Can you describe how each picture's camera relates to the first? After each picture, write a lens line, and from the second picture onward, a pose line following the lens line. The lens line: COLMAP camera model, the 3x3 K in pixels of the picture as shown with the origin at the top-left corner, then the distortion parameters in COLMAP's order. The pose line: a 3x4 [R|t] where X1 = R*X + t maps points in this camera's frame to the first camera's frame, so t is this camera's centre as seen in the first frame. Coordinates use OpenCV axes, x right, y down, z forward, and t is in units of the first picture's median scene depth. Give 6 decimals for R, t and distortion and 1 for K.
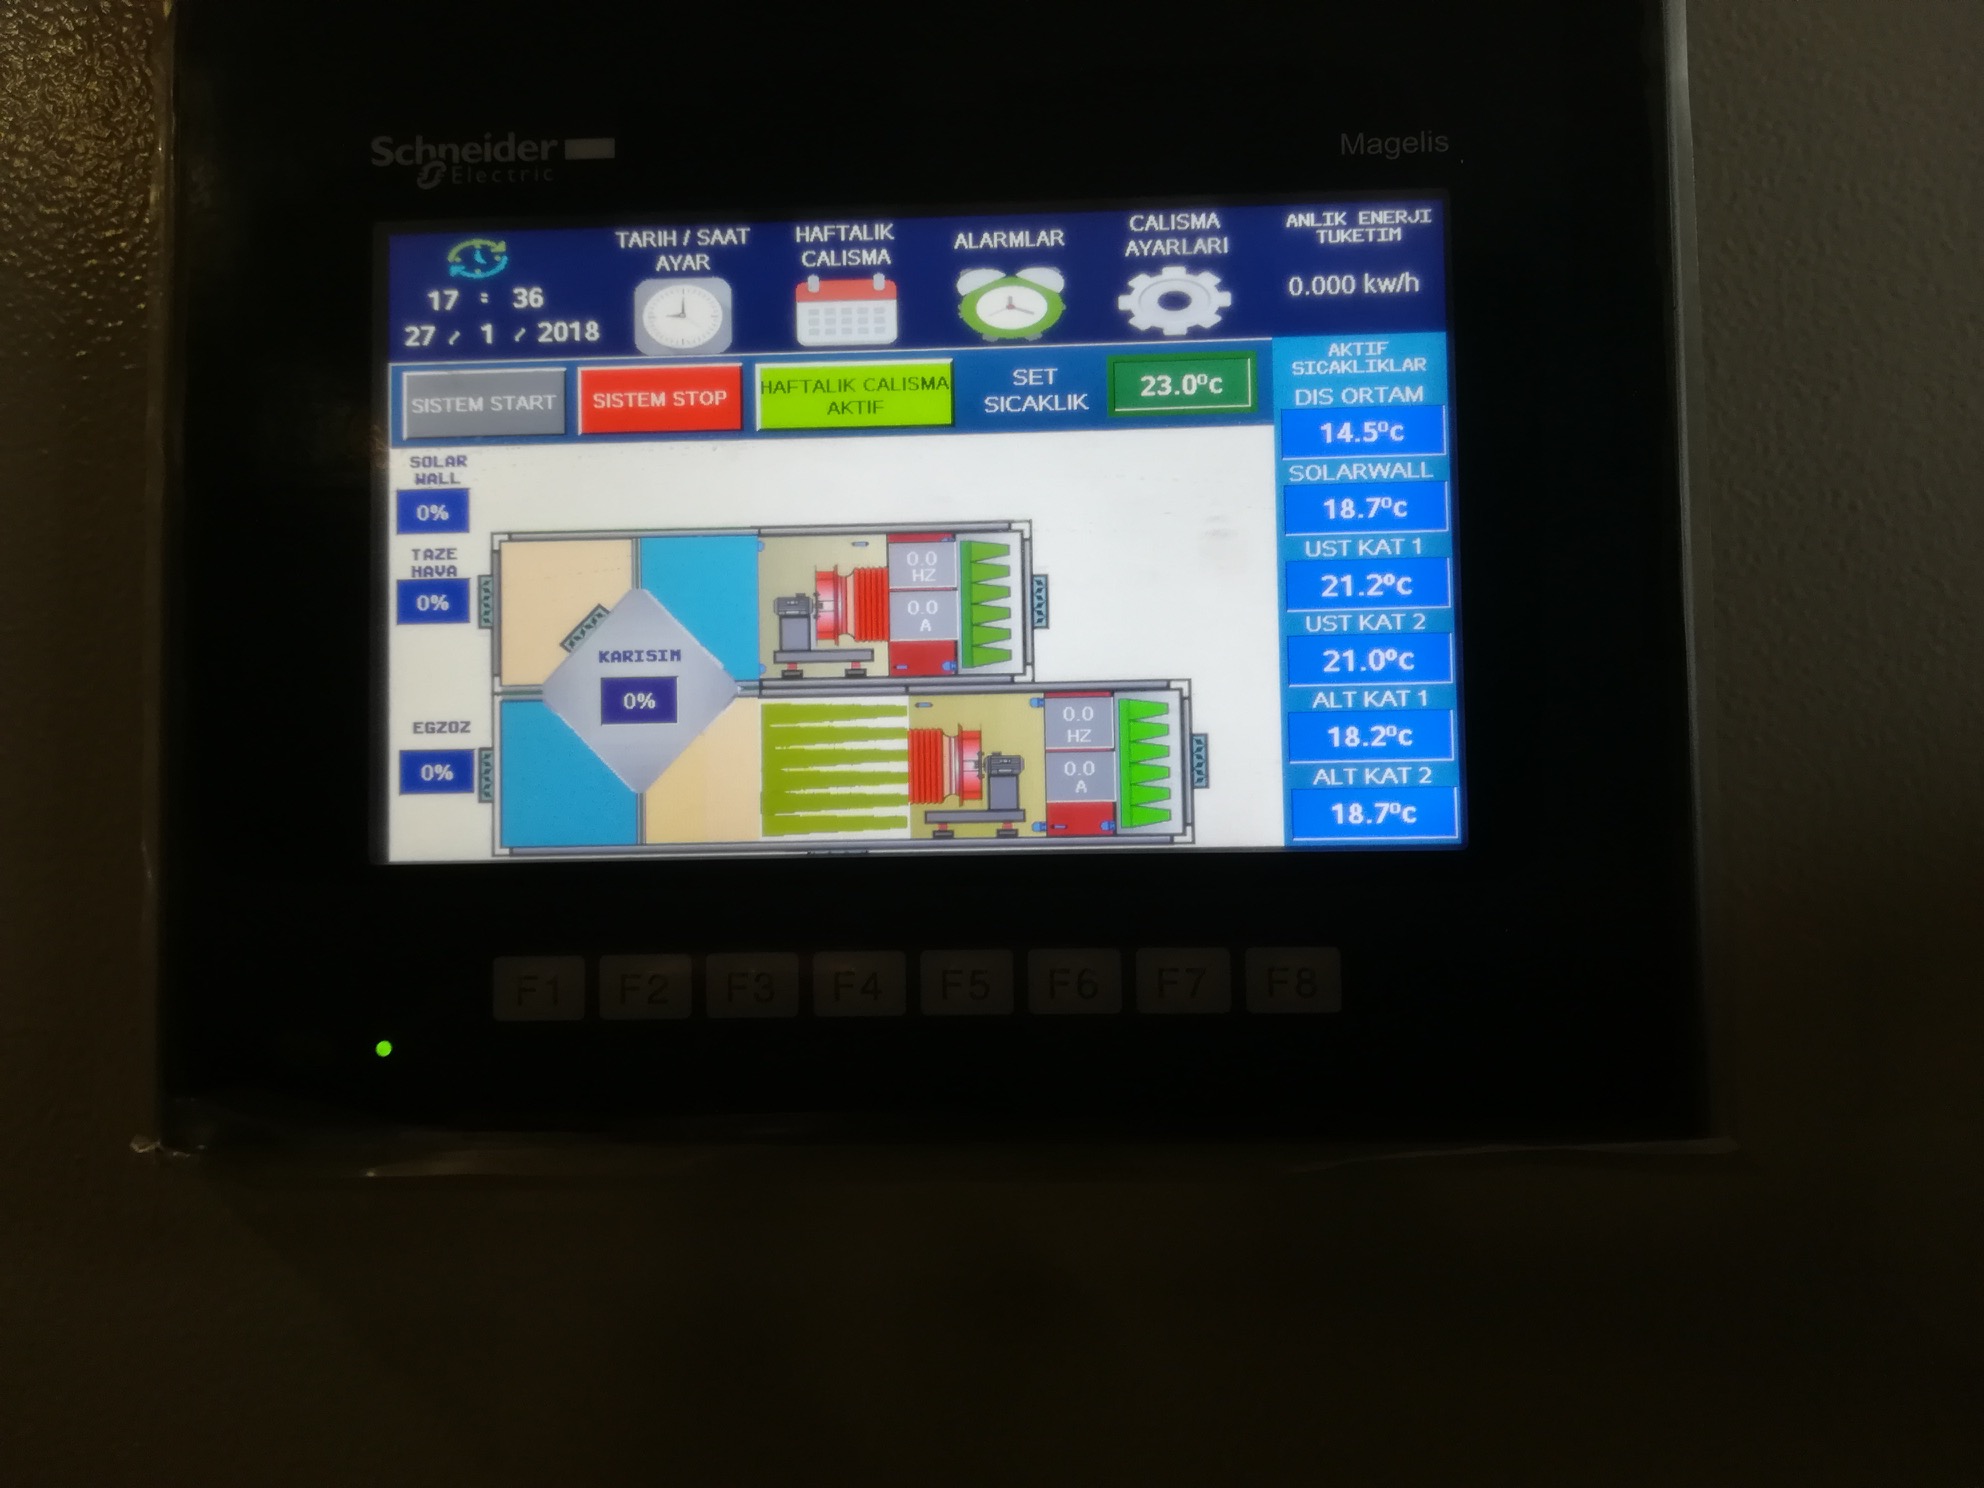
lens RADIAL K [[1548.9, 0, 983.5], [0, 1548.9, 751.0], [0, 0, 1]] dist [0.016593, -0.056031]
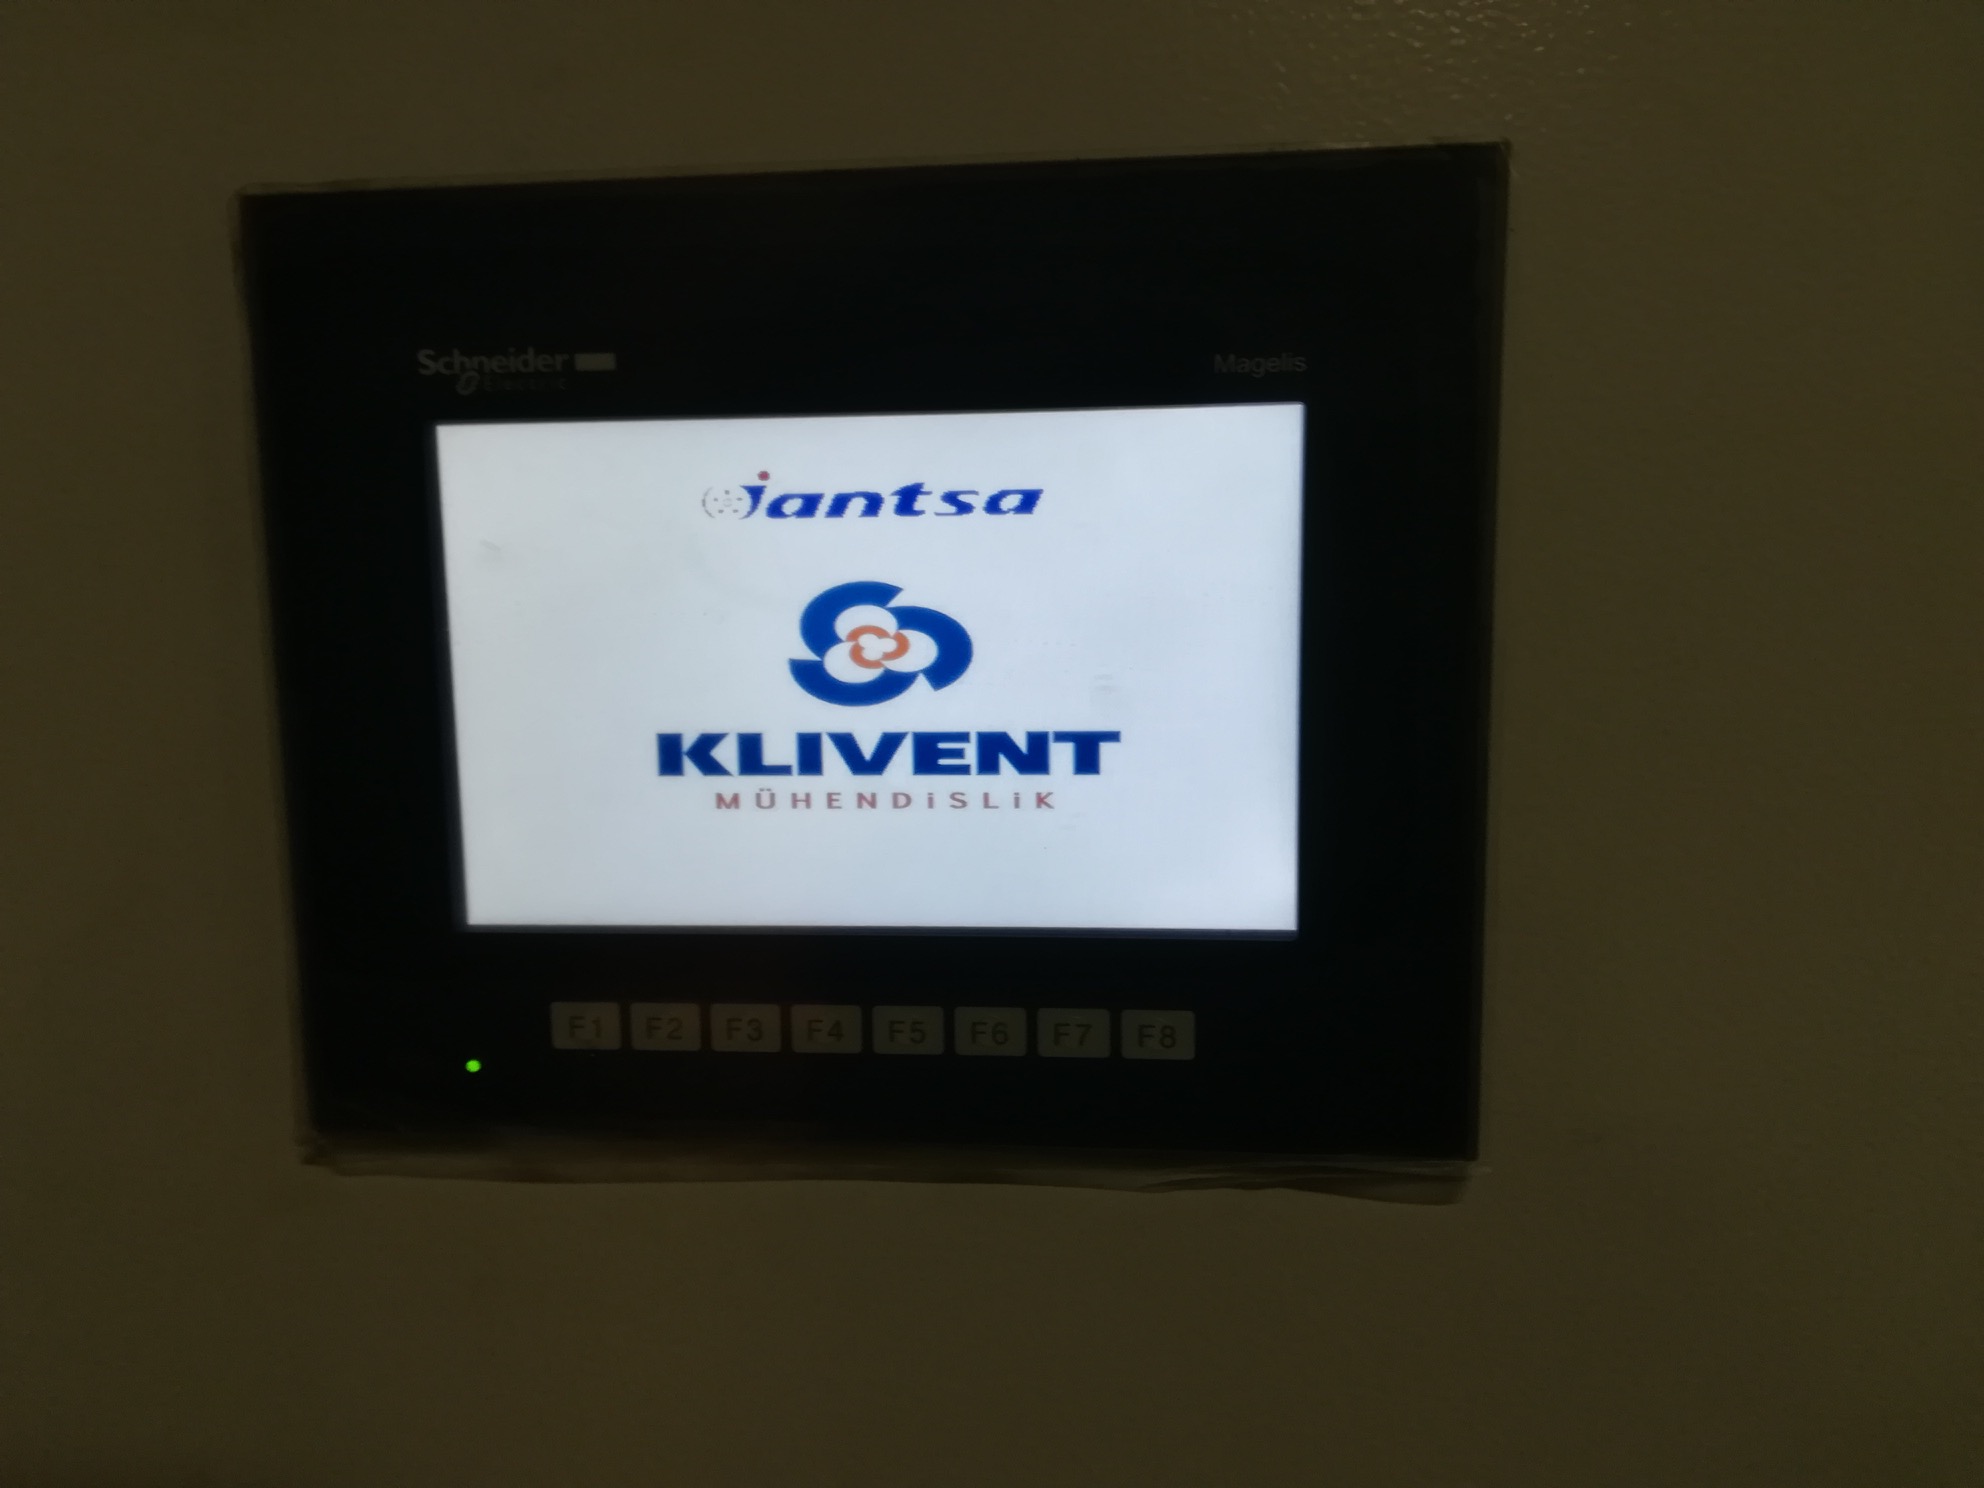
lens RADIAL K [[1548.9, 0, 987.8], [0, 1548.9, 735.1], [0, 0, 1]] dist [0.016593, -0.056031]
pose [[0.998753, 0.007502, -0.049362, 0.116636], [0.001414, 0.984000, 0.178161, -0.322368], [0.049908, -0.178009, 0.982762, -0.232167]]
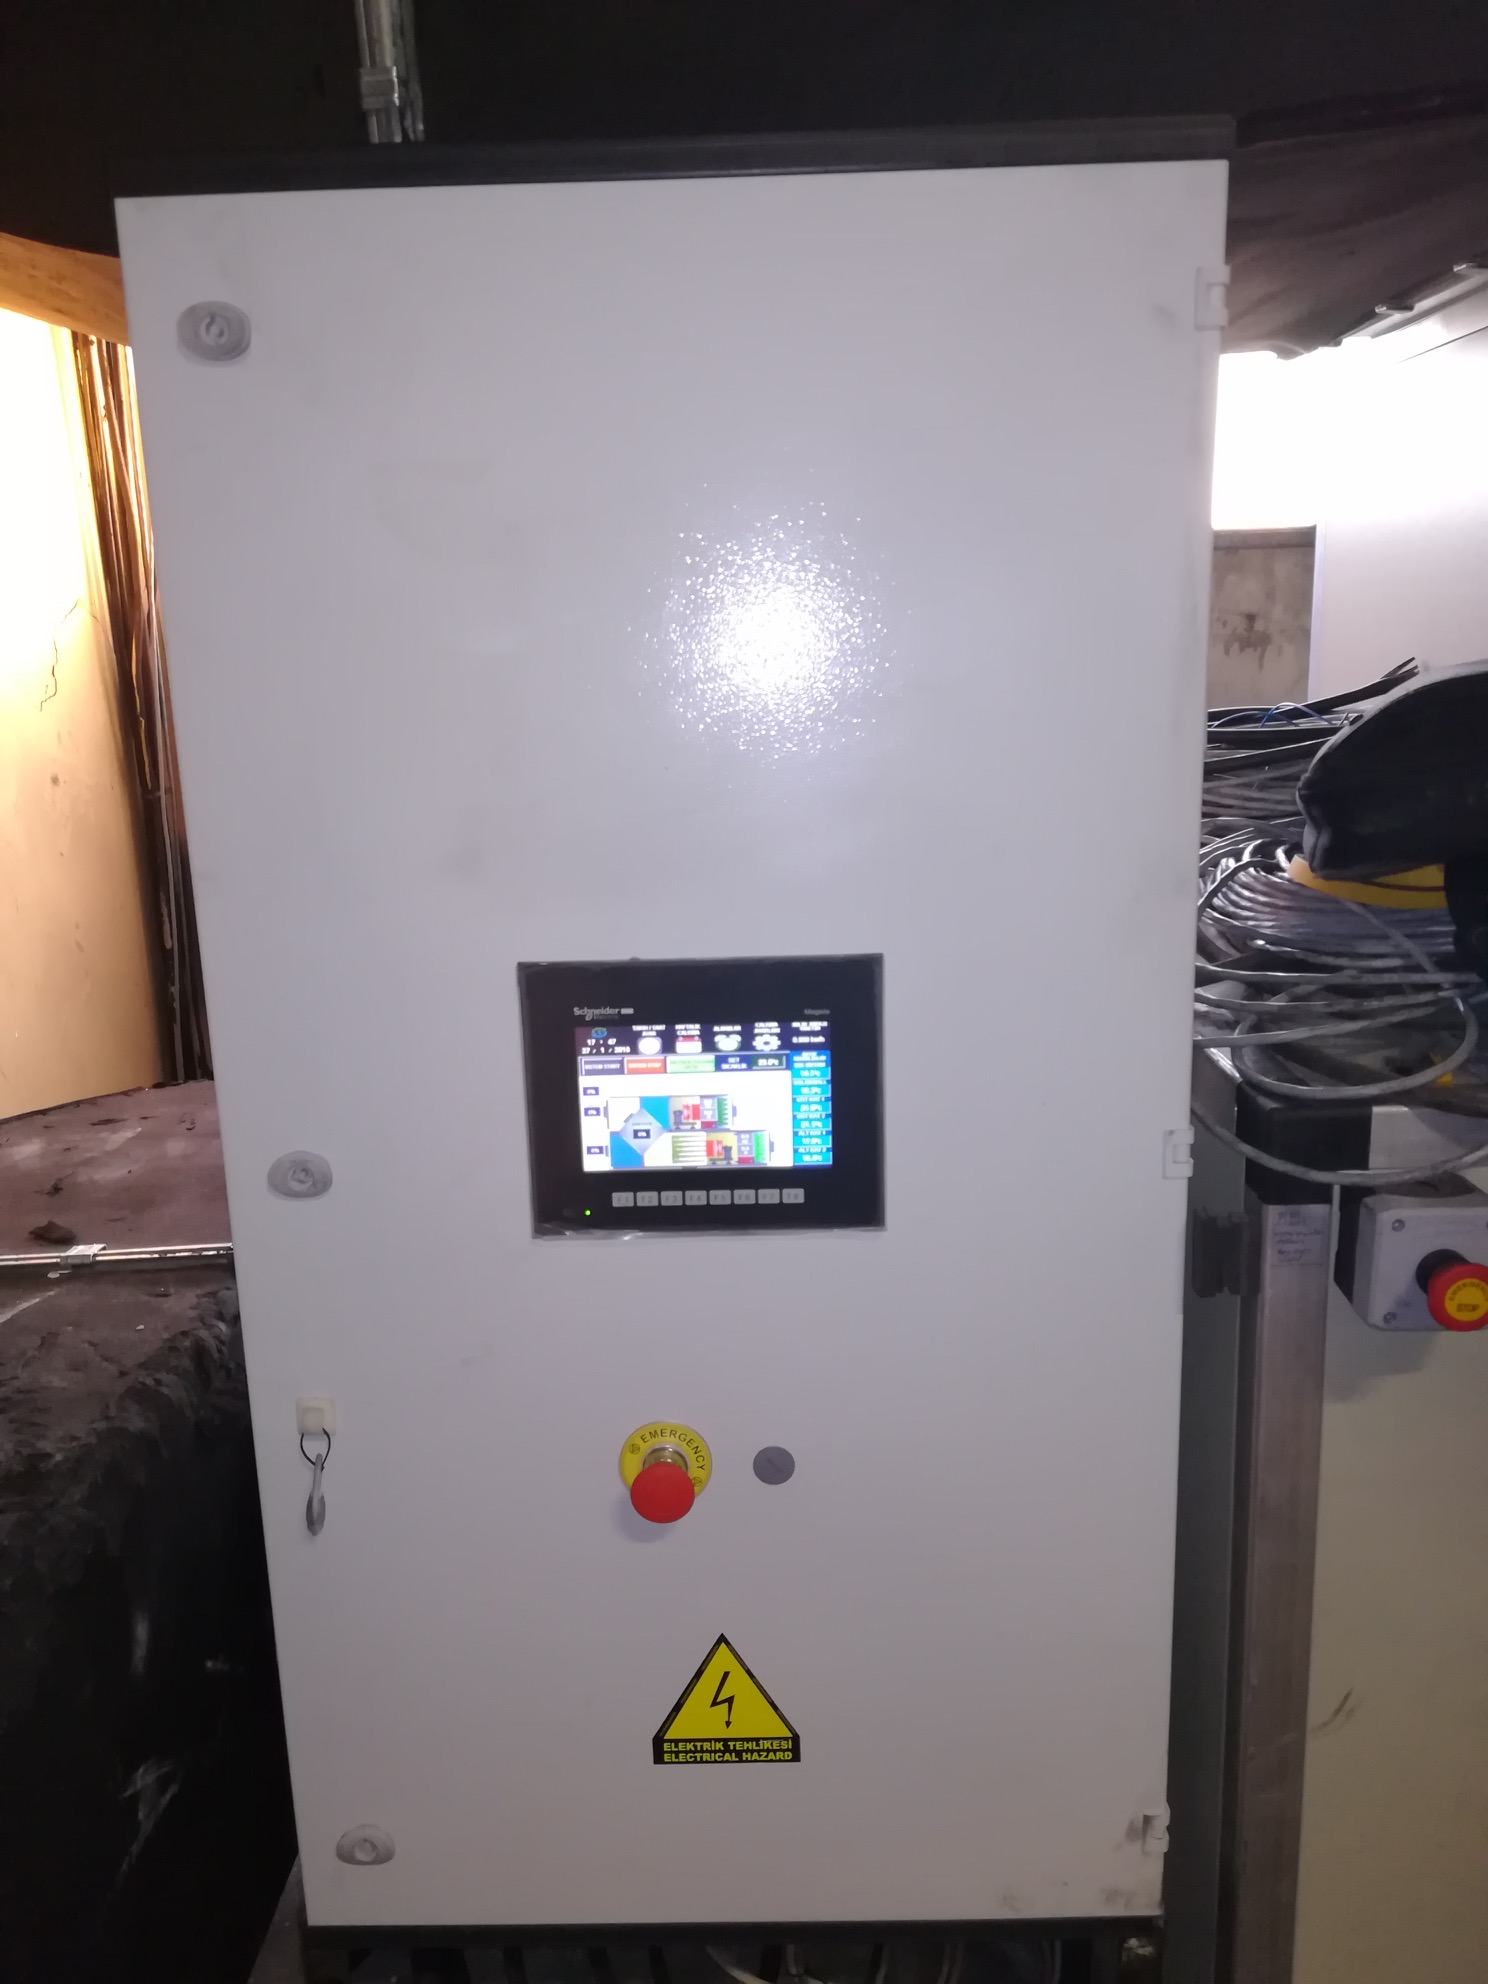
lens RADIAL K [[1548.9, 0, 749.7], [0, 1548.9, 976.9], [0, 0, 1]] dist [0.016593, -0.056031]
pose [[0.999439, -0.017997, 0.028229, -0.039228], [0.010213, 0.966928, 0.254845, -1.570594], [-0.031882, -0.254413, 0.966570, -3.093472]]
